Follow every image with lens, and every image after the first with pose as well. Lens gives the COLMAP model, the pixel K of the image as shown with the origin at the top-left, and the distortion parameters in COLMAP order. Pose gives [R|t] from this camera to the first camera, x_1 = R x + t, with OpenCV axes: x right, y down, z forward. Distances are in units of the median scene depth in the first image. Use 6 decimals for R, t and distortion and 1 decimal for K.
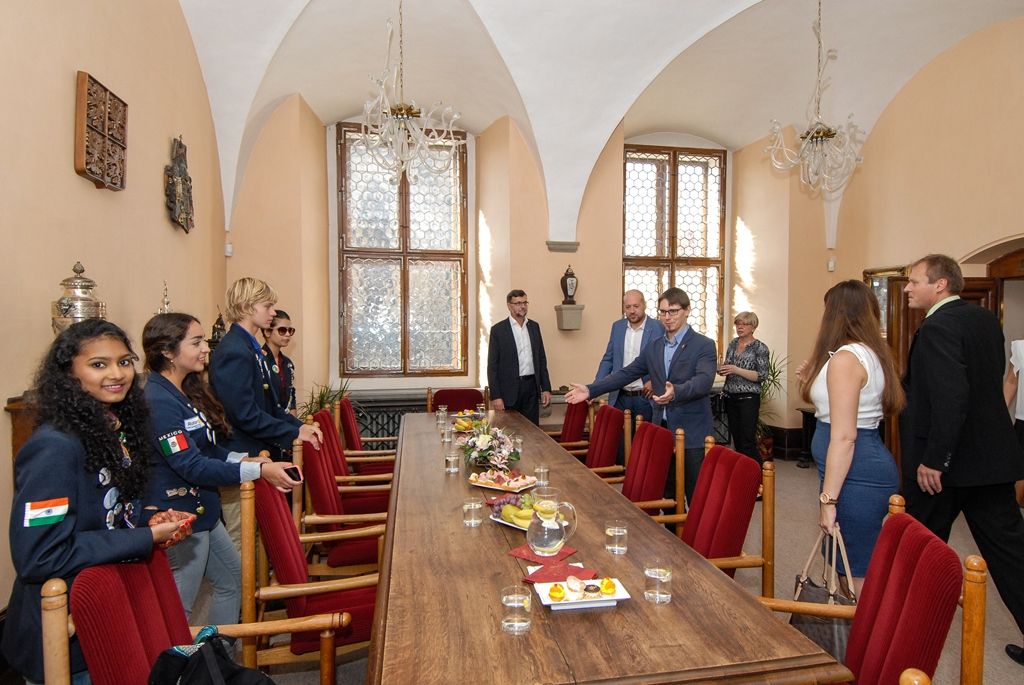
lens RADIAL K [[620.2, 0, 513.0], [0, 620.2, 342.0], [0, 0, 1]] dist [0.001559, -0.000309]
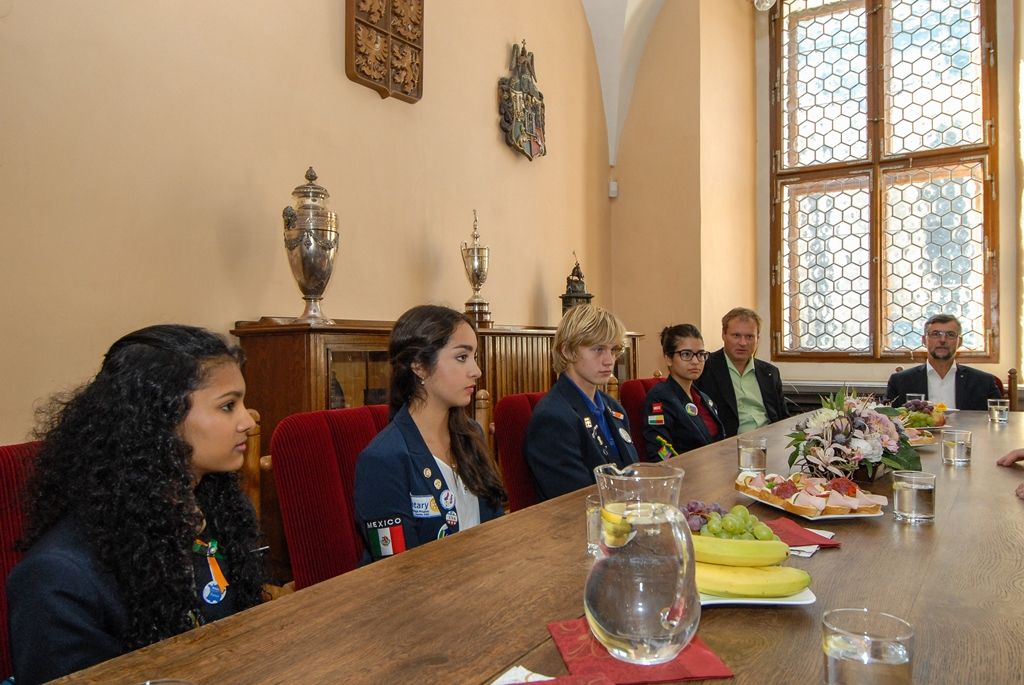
lens RADIAL K [[739.5, 0, 511.0], [0, 739.5, 347.9], [0, 0, 1]] dist [-0.002020, -0.002918]
pose [[0.699331, -0.009575, -0.714734, 0.137859], [-0.012634, 0.999589, -0.025753, 0.093082], [0.714686, 0.027039, 0.698923, 0.329070]]
